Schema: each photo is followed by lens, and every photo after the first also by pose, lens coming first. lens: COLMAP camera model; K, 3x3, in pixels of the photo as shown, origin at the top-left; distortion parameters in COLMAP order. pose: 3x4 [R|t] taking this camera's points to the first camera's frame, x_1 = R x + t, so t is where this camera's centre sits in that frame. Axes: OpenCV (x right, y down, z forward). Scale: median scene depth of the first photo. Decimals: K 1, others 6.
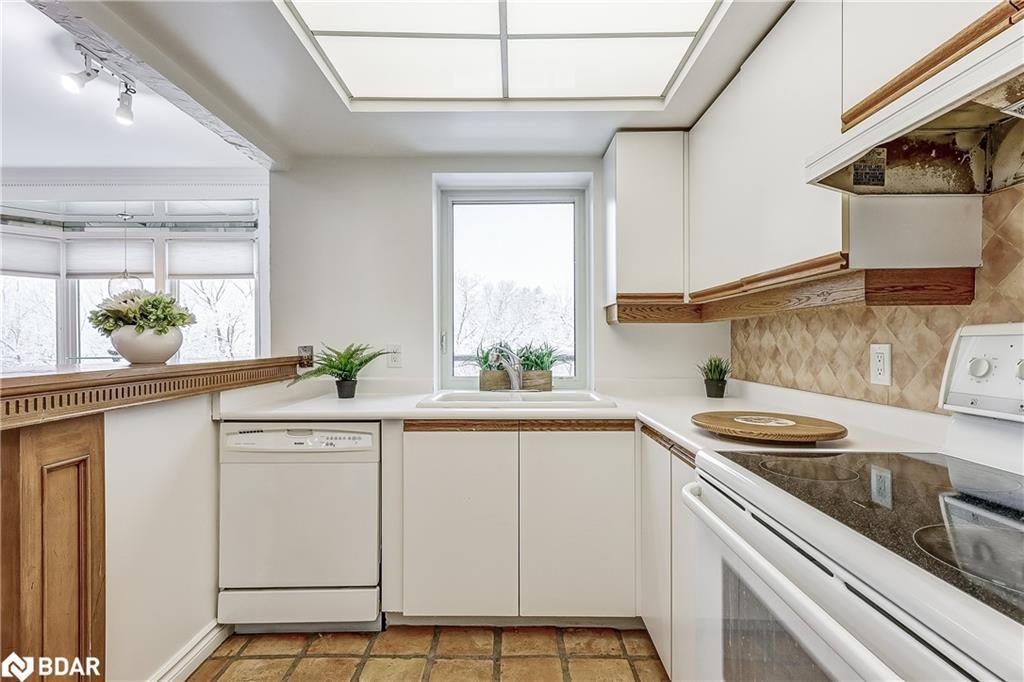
lens RADIAL K [[477.0, 0, 512.0], [0, 477.0, 341.0], [0, 0, 1]] dist [-0.000121, 0.000026]
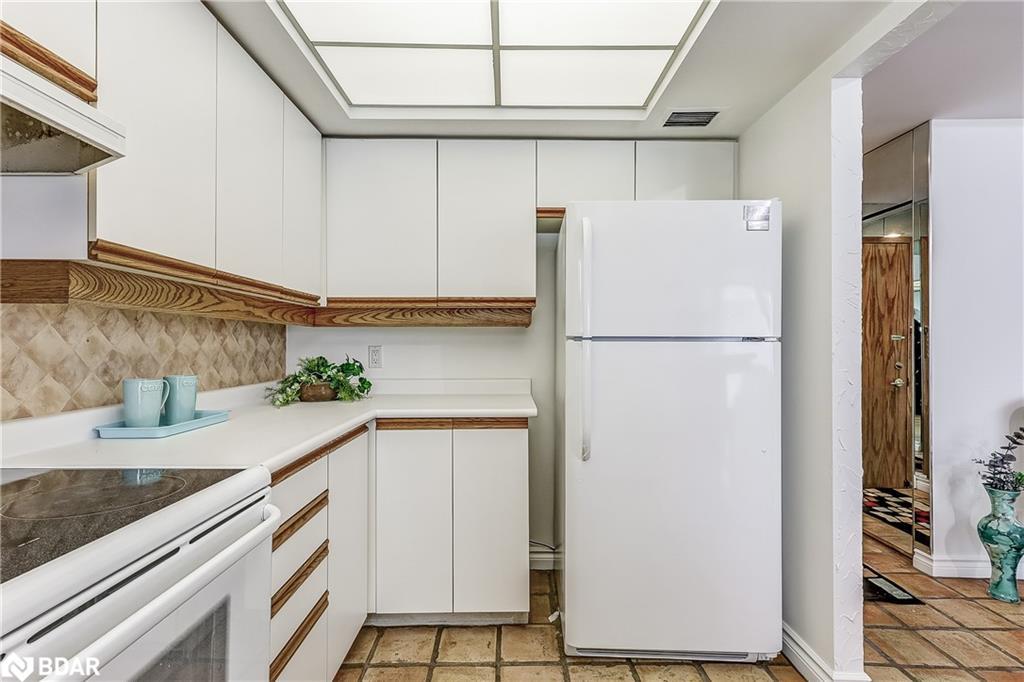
lens RADIAL K [[482.3, 0, 512.0], [0, 482.3, 341.0], [0, 0, 1]] dist [0.001299, 0.000184]
pose [[-0.999889, -0.002269, -0.014748, -0.040641], [-0.002161, 0.999971, -0.007357, 0.000281], [0.014764, -0.007325, -0.999864, 0.829783]]
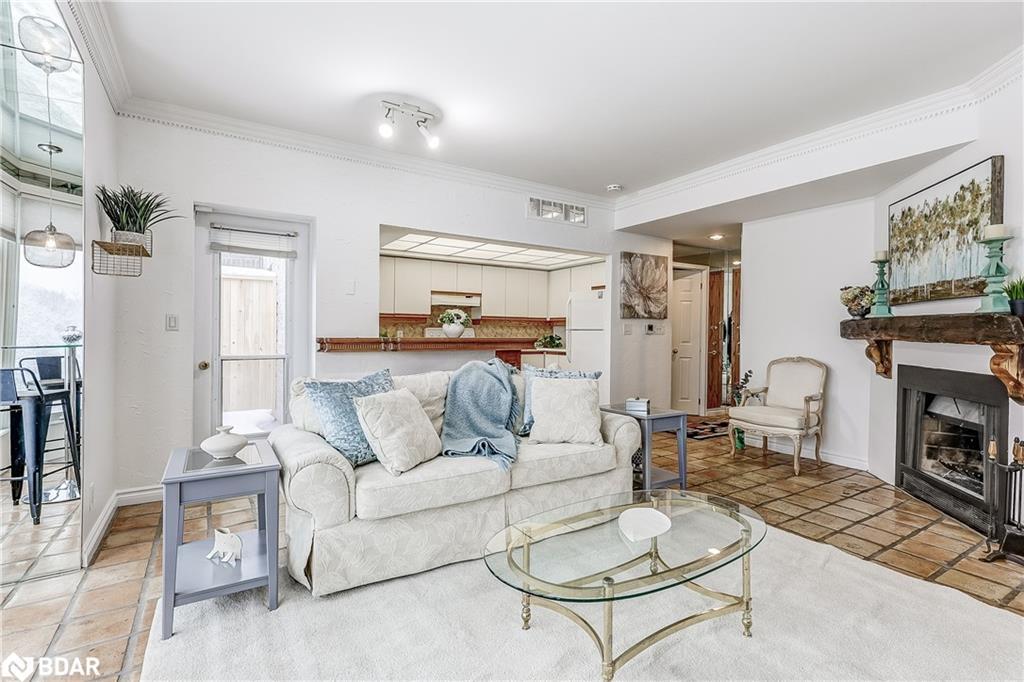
lens RADIAL K [[482.3, 0, 512.0], [0, 482.3, 341.0], [0, 0, 1]] dist [0.001299, 0.000184]
pose [[-0.535073, -0.020003, 0.844569, -3.286656], [-0.010454, 0.999800, 0.017057, 0.016307], [-0.844741, 0.000297, -0.535175, 2.276650]]
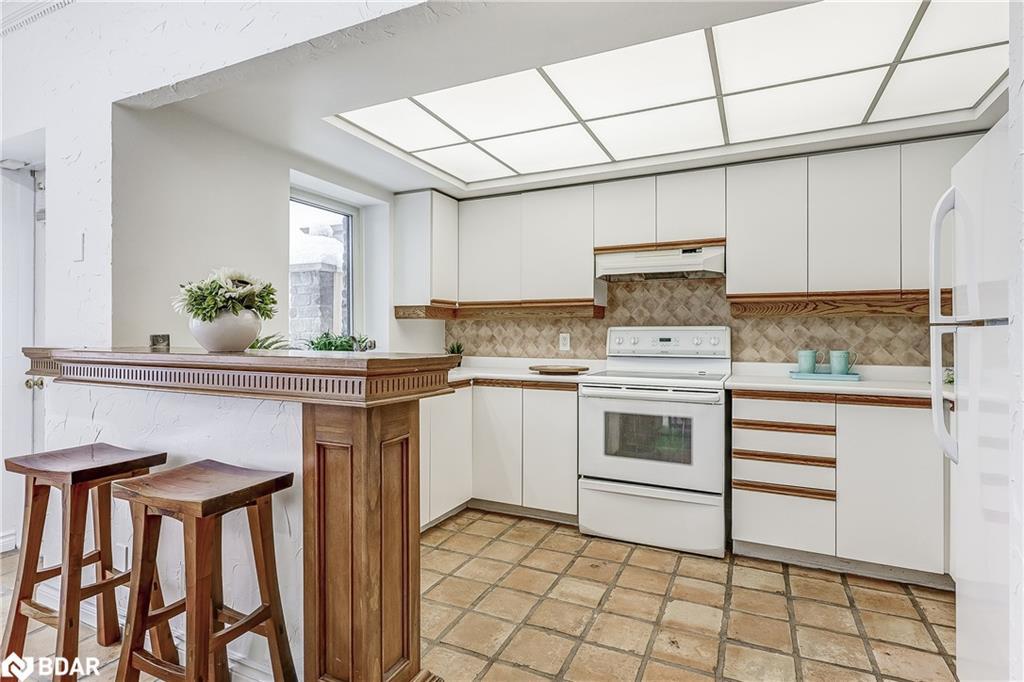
lens RADIAL K [[511.2, 0, 513.4], [0, 511.2, 332.3], [0, 0, 1]] dist [0.000382, 0.000027]
pose [[0.426197, 0.005327, 0.904615, -1.451423], [-0.003782, 0.999984, -0.004107, 0.011139], [-0.904623, -0.001671, 0.426210, 0.128743]]
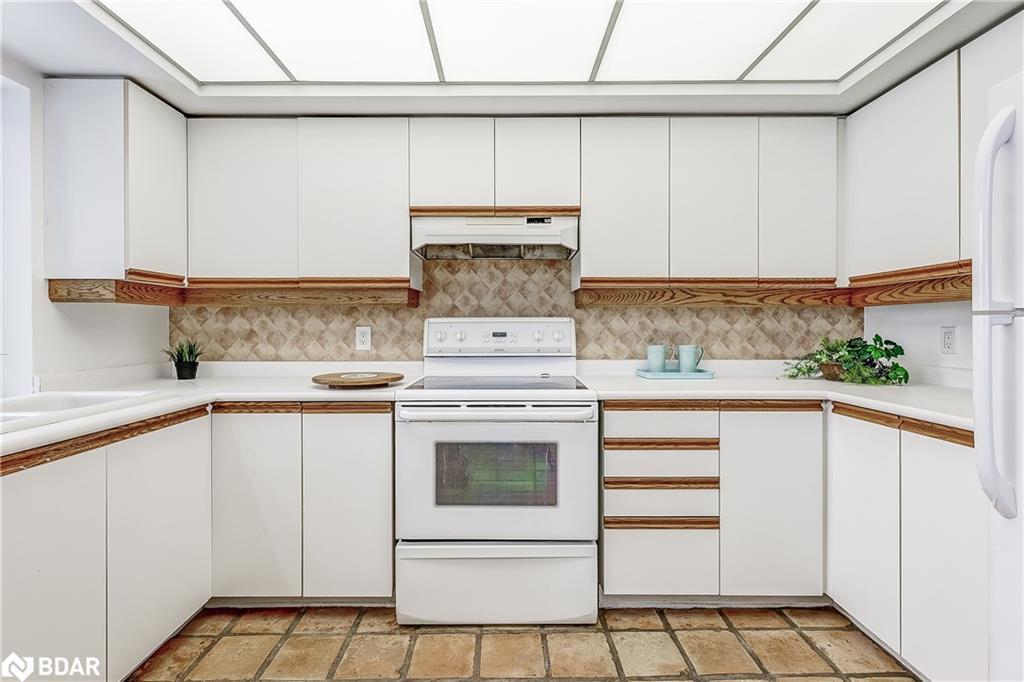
lens RADIAL K [[458.3, 0, 507.8], [0, 458.3, 328.8], [0, 0, 1]] dist [0.000187, 0.000030]
pose [[-0.010908, -0.004275, 0.999931, -0.801219], [0.000153, 0.999991, 0.004277, 0.006241], [-0.999940, 0.000200, -0.010907, 0.434062]]
